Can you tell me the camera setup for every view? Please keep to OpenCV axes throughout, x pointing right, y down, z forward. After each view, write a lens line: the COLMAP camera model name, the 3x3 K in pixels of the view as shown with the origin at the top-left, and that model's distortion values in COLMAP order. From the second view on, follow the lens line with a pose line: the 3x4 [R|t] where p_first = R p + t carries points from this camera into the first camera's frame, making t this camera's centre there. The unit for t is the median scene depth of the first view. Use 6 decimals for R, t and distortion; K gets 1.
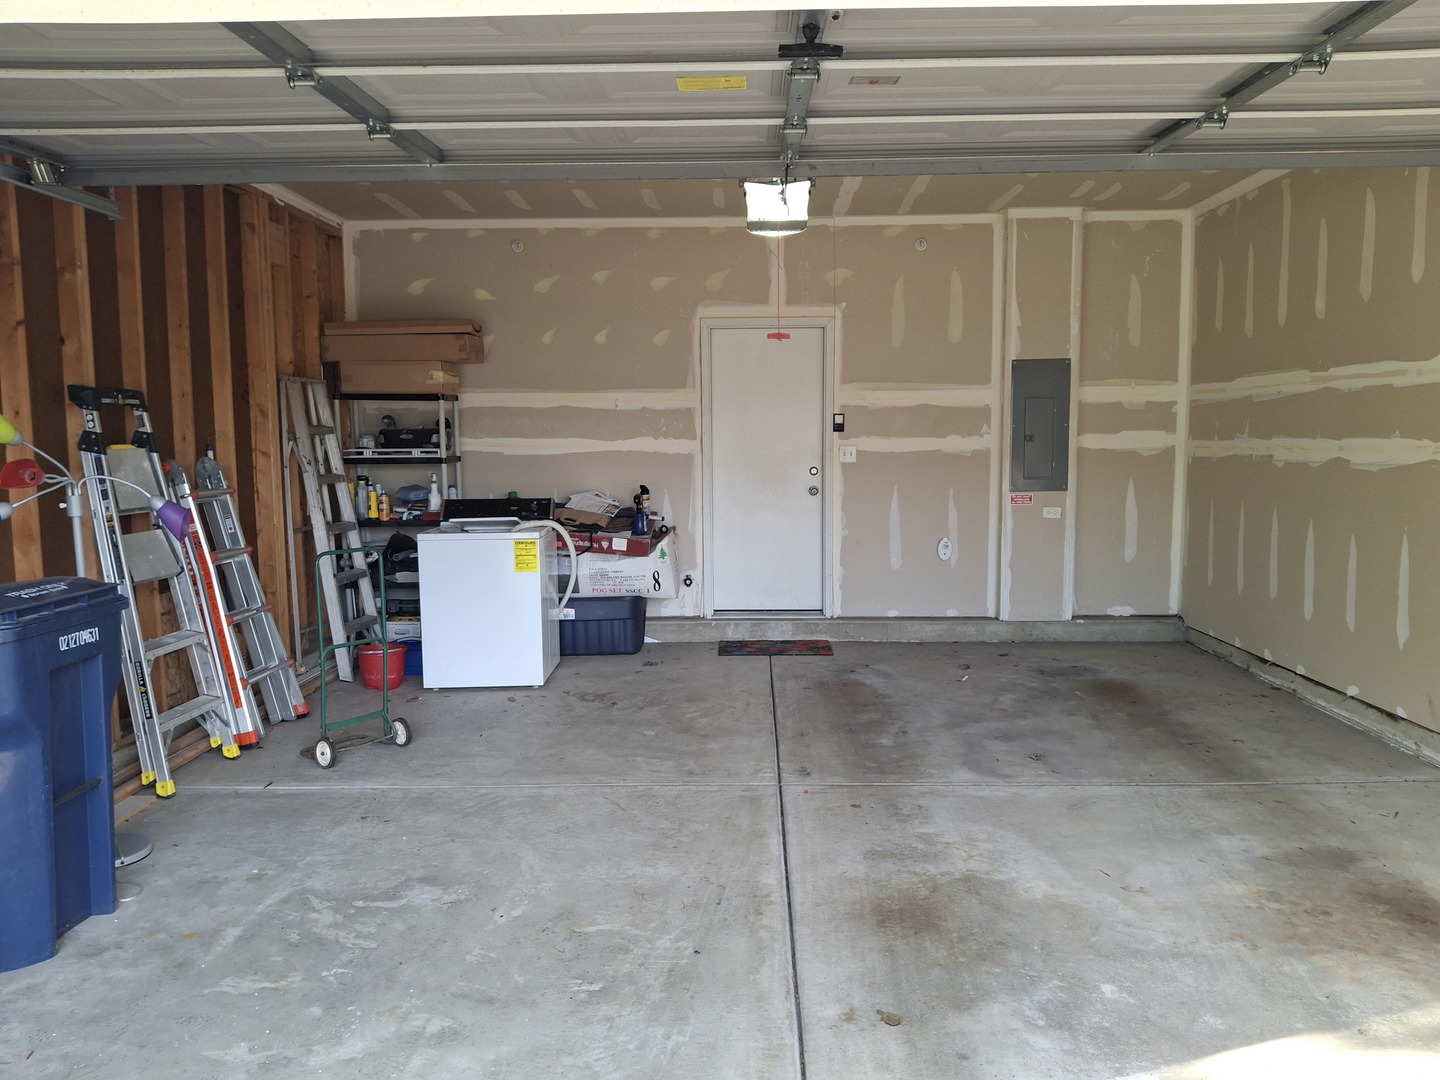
lens RADIAL K [[1041.3, 0, 721.6], [0, 1041.3, 536.4], [0, 0, 1]] dist [0.035159, -0.016406]
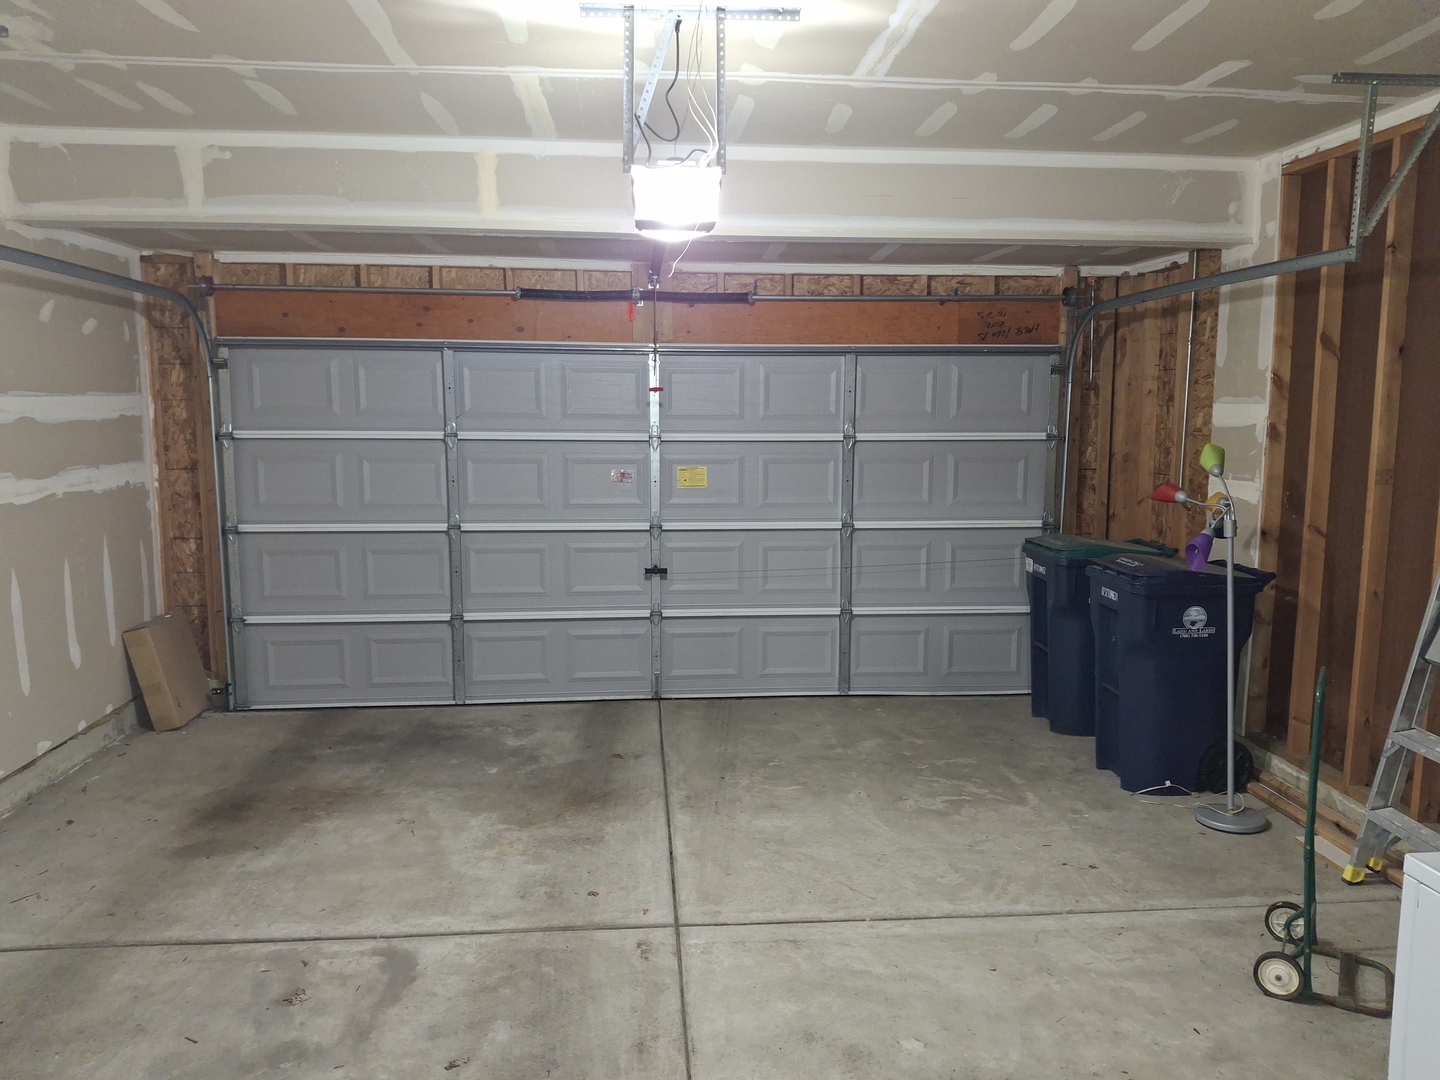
lens RADIAL K [[1041.3, 0, 721.2], [0, 1041.3, 539.0], [0, 0, 1]] dist [0.035159, -0.016406]
pose [[-0.993897, 0.019256, -0.108616, 0.117477], [-0.006053, 0.973643, 0.227998, -0.272709], [0.110143, 0.227264, -0.967584, 1.946494]]
